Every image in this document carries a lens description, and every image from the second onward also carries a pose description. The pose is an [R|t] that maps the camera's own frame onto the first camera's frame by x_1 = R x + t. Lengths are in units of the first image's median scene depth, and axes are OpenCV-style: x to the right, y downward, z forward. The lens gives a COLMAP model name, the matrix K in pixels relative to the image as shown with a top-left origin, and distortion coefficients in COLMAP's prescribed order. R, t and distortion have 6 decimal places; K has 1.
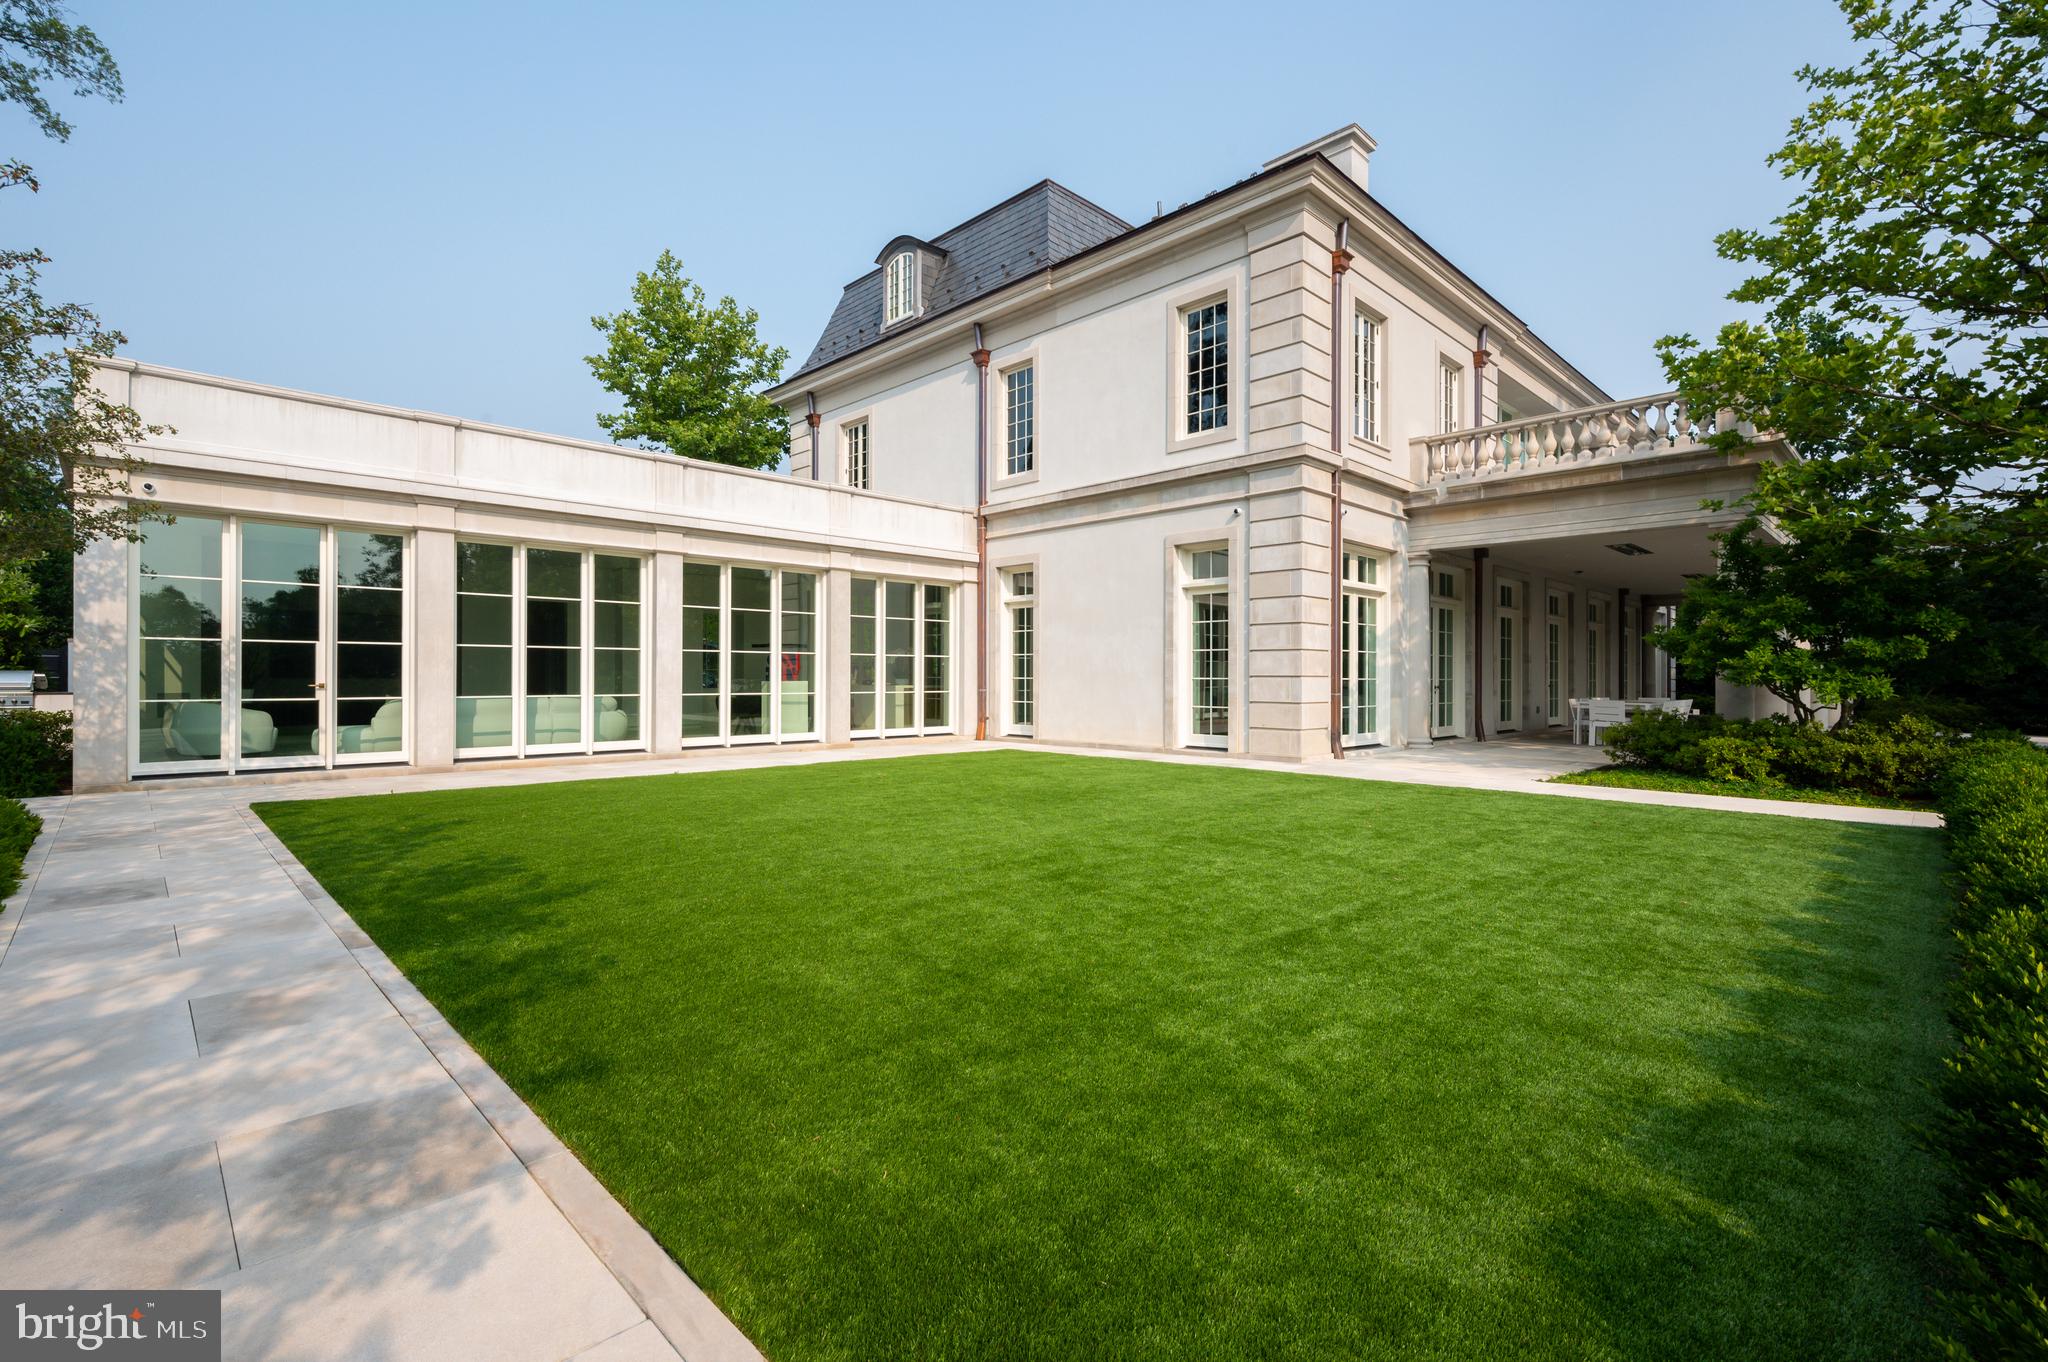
lens RADIAL K [[923.3, 0, 1028.6], [0, 923.3, 677.5], [0, 0, 1]] dist [-0.001994, -0.000121]
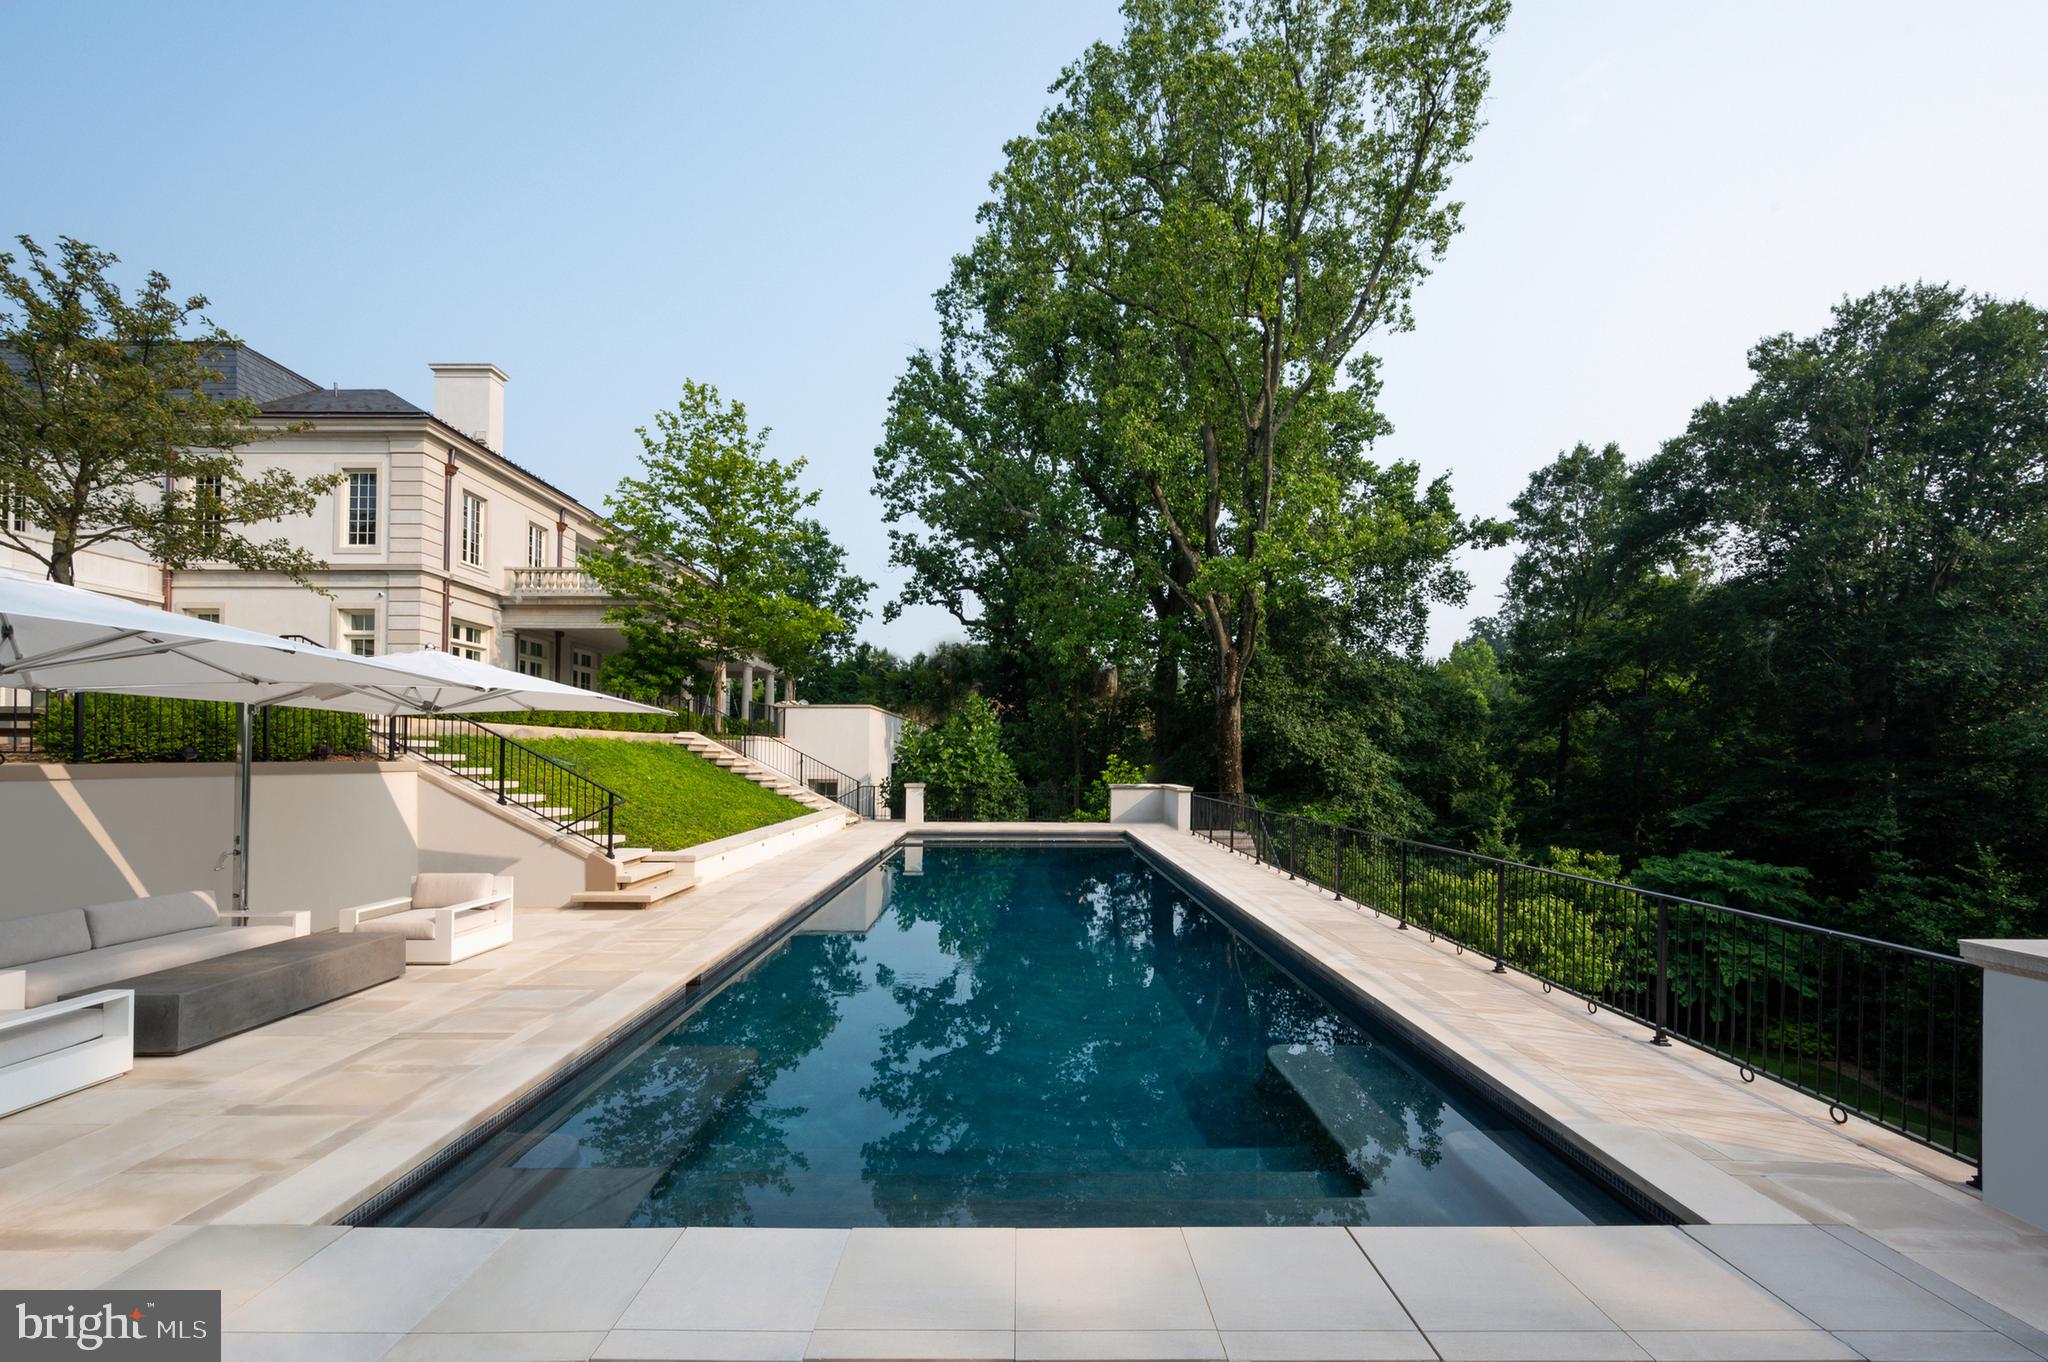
lens RADIAL K [[810.5, 0, 1003.5], [0, 810.5, 737.8], [0, 0, 1]] dist [-0.000788, -0.000075]
pose [[0.695319, 0.010739, 0.718621, -0.058032], [-0.002520, 0.999919, -0.012505, 0.110430], [-0.718697, 0.006884, 0.695289, -0.919614]]
